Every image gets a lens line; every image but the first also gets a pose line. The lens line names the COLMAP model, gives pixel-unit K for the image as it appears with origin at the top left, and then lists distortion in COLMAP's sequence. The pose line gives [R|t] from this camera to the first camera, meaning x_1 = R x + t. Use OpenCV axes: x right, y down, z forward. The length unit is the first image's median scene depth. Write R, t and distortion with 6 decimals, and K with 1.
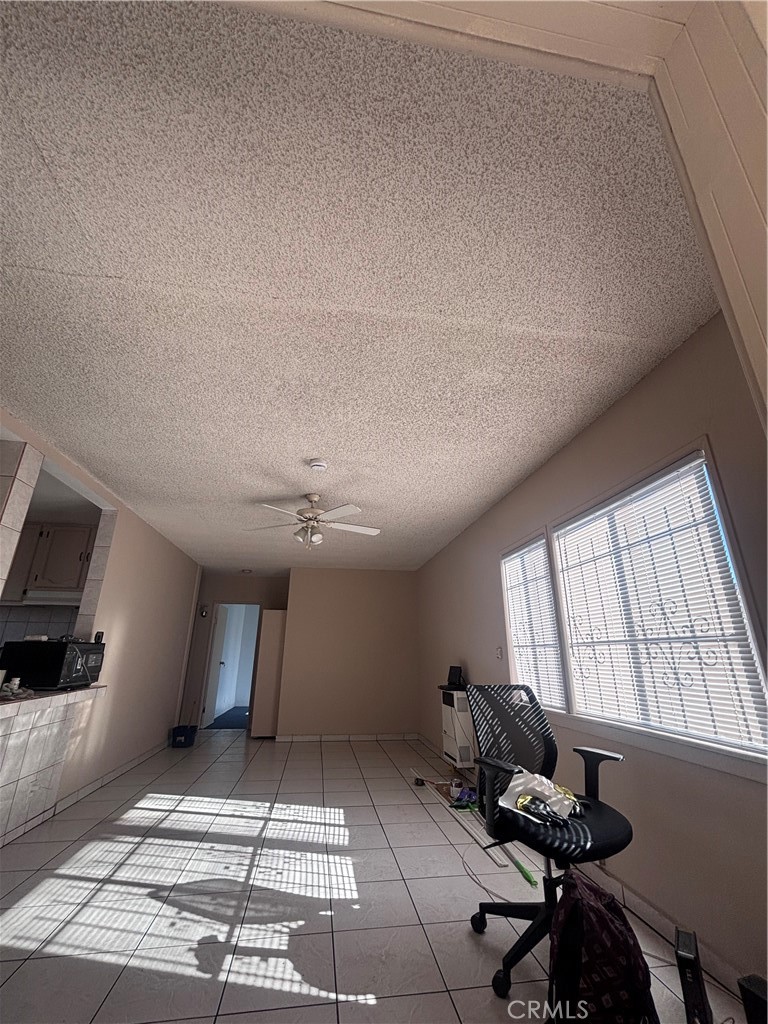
lens RADIAL K [[414.4, 0, 384.1], [0, 414.4, 516.9], [0, 0, 1]] dist [0.000389, 0.000020]
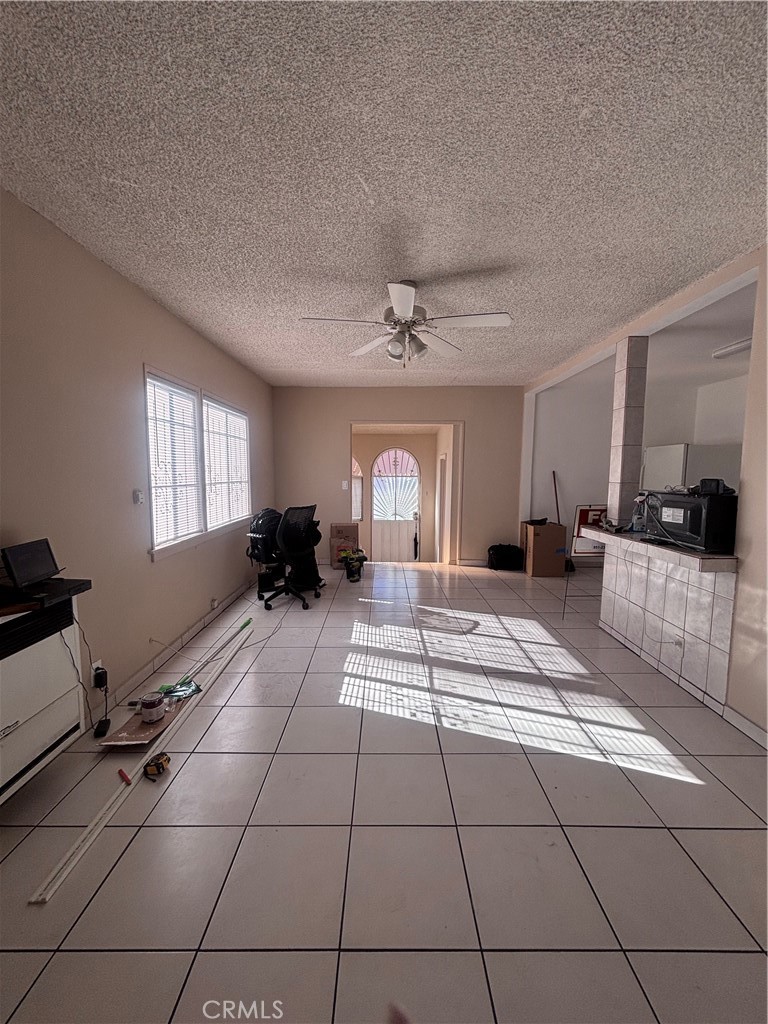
lens RADIAL K [[414.4, 0, 384.0], [0, 414.4, 511.6], [0, 0, 1]] dist [0.000389, 0.000020]
pose [[-0.988271, -0.026259, 0.150435, -0.317193], [-0.059108, 0.974096, -0.218274, 0.595881], [-0.140807, -0.224606, -0.964223, 2.002220]]
